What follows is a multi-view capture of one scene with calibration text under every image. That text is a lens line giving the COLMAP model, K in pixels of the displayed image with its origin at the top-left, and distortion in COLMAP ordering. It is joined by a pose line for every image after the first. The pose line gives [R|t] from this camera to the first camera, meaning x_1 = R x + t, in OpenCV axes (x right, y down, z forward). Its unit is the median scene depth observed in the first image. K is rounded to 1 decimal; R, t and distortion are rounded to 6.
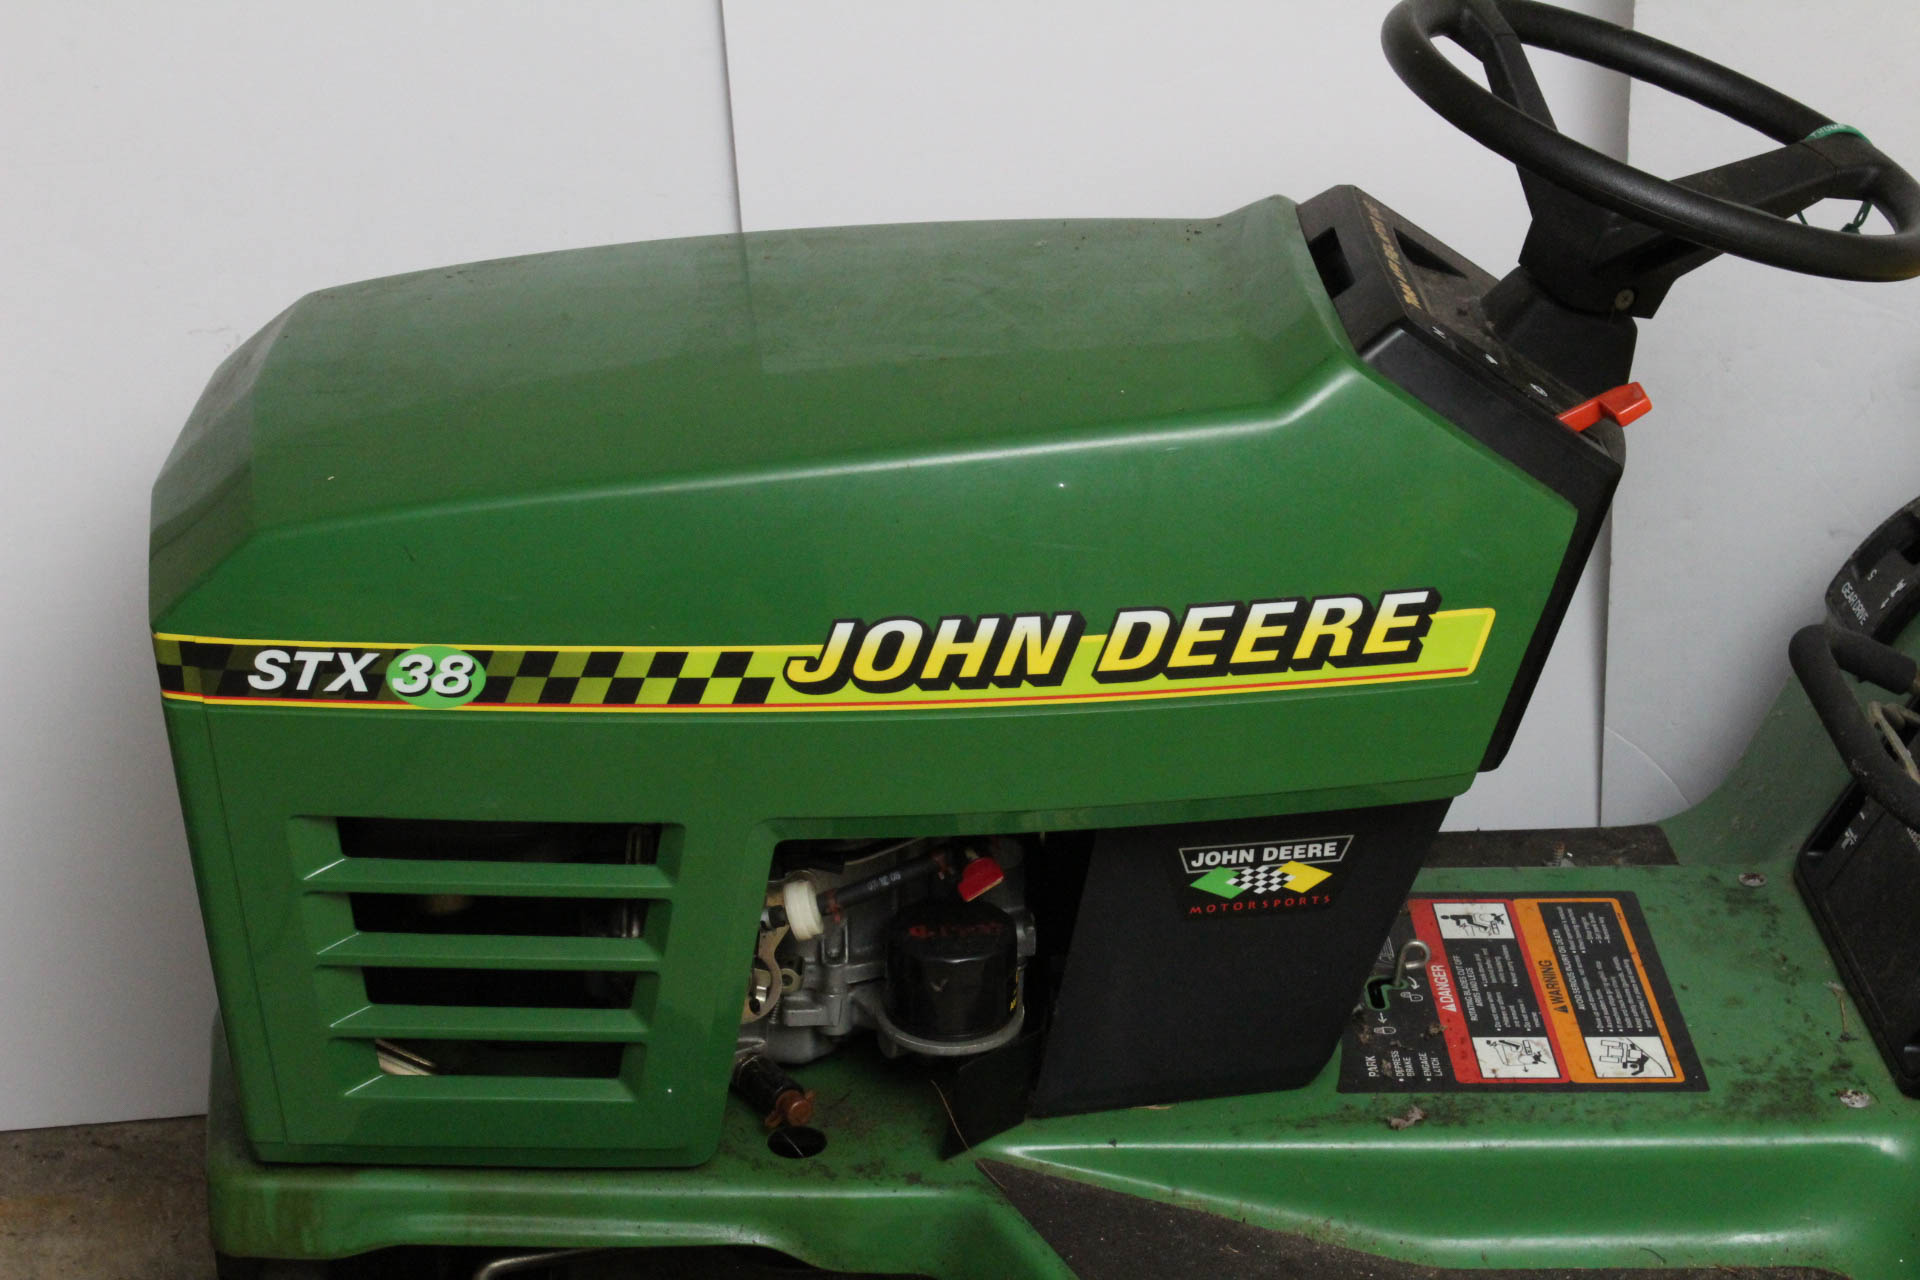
lens RADIAL K [[3944.7, 0, 941.8], [0, 3944.7, 643.6], [0, 0, 1]] dist [0.043221, 0.000000]
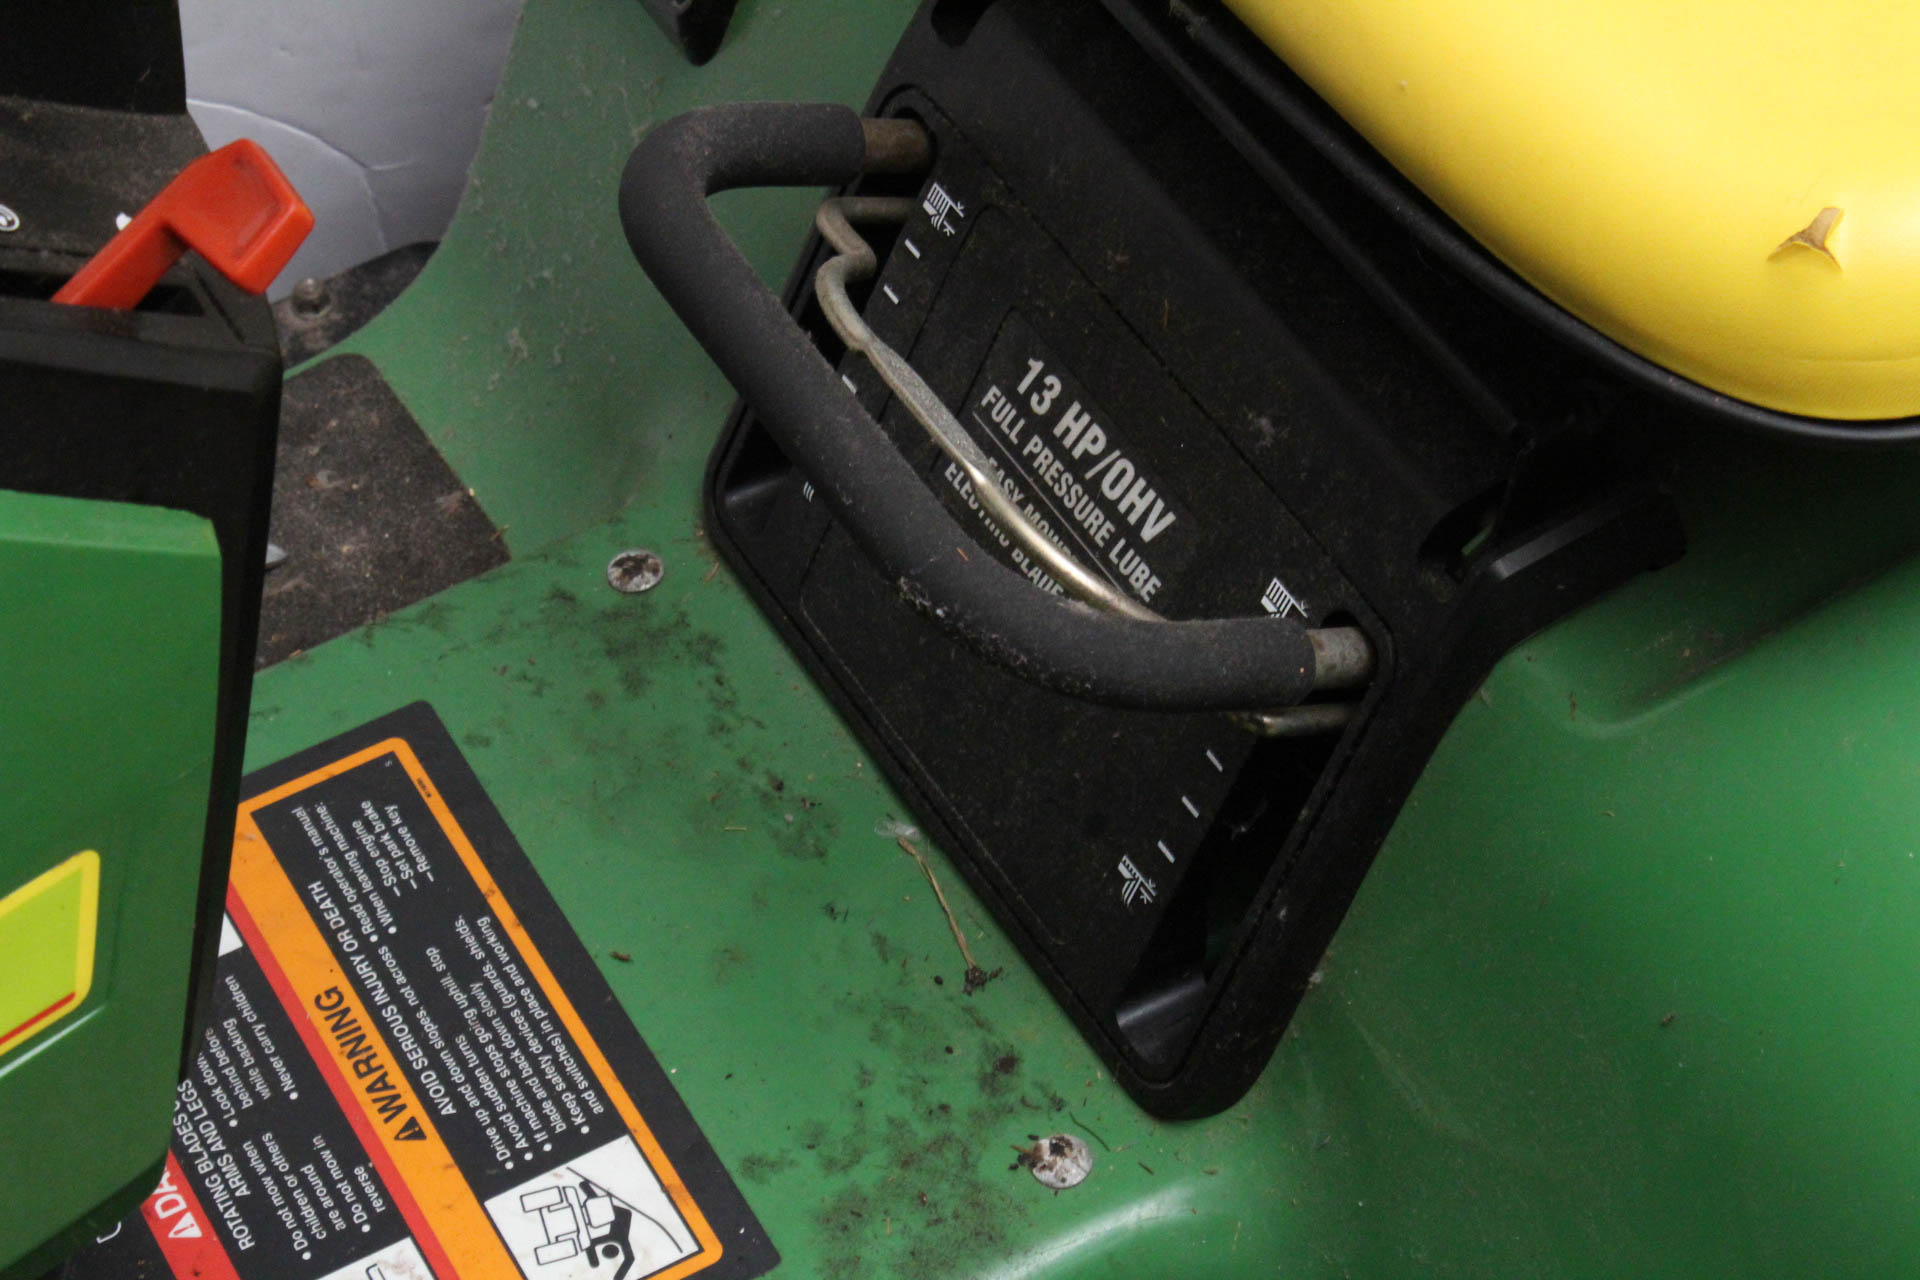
lens RADIAL K [[4538.7, 0, 955.3], [0, 4538.7, 628.3], [0, 0, 1]] dist [0.066675, 0.000000]
pose [[0.887218, -0.375096, 0.268602, 0.097122], [0.244934, 0.876347, 0.414757, -0.176295], [-0.390962, -0.302190, 0.869385, 0.553738]]
